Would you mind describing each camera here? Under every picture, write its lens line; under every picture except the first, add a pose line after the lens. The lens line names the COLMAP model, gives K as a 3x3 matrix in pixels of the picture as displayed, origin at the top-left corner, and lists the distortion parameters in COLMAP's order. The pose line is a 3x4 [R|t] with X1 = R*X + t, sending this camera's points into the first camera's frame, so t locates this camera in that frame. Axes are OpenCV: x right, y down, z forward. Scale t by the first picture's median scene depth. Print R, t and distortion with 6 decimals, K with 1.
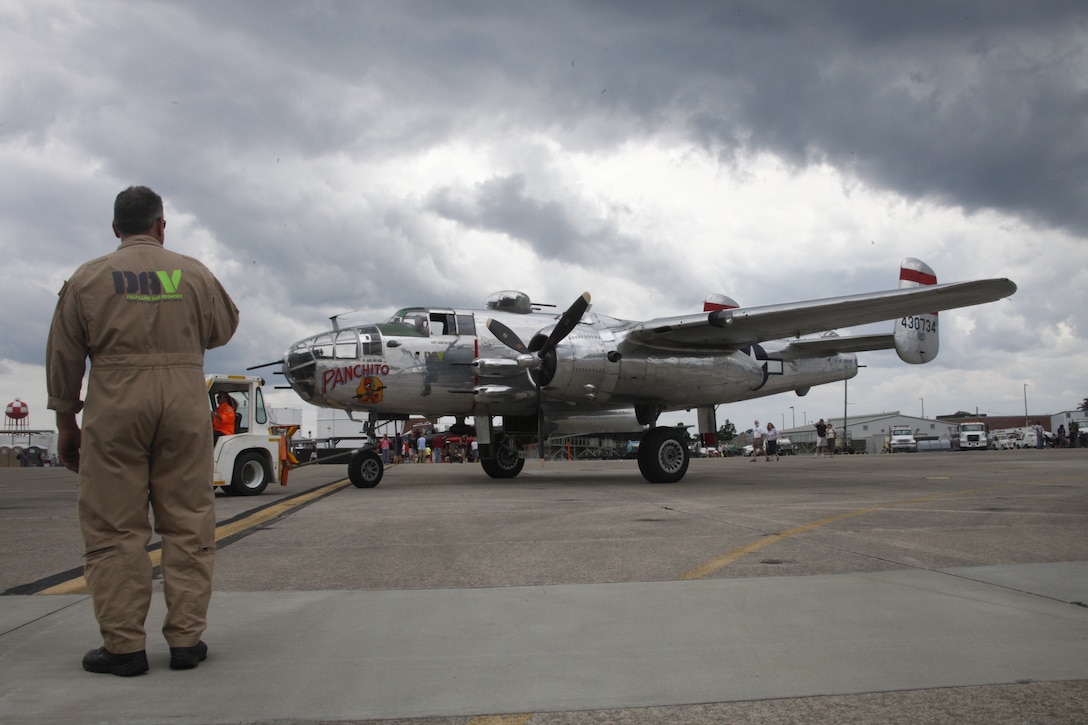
lens RADIAL K [[910.6, 0, 544.0], [0, 910.6, 362.5], [0, 0, 1]] dist [-0.131504, -0.001818]
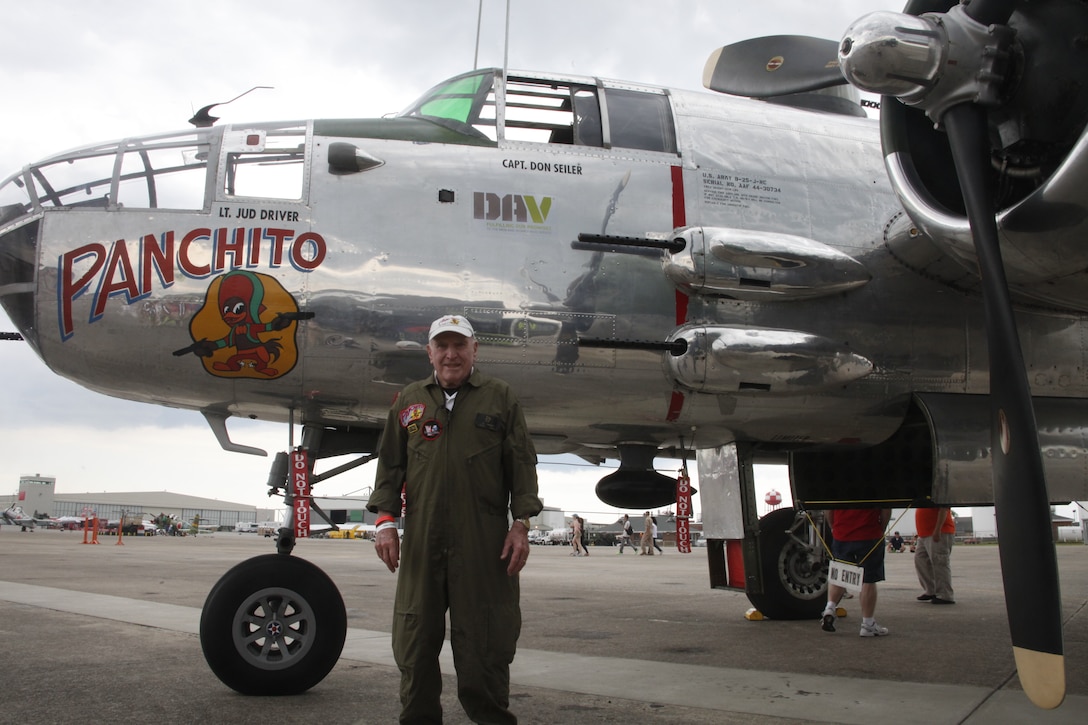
lens RADIAL K [[910.6, 0, 544.0], [0, 910.6, 362.5], [0, 0, 1]] dist [-0.131504, -0.001818]
pose [[0.949495, -0.040232, -0.311194, -0.030178], [0.010729, 0.995329, -0.095942, 0.064374], [0.313600, 0.087758, 0.945491, 0.756655]]
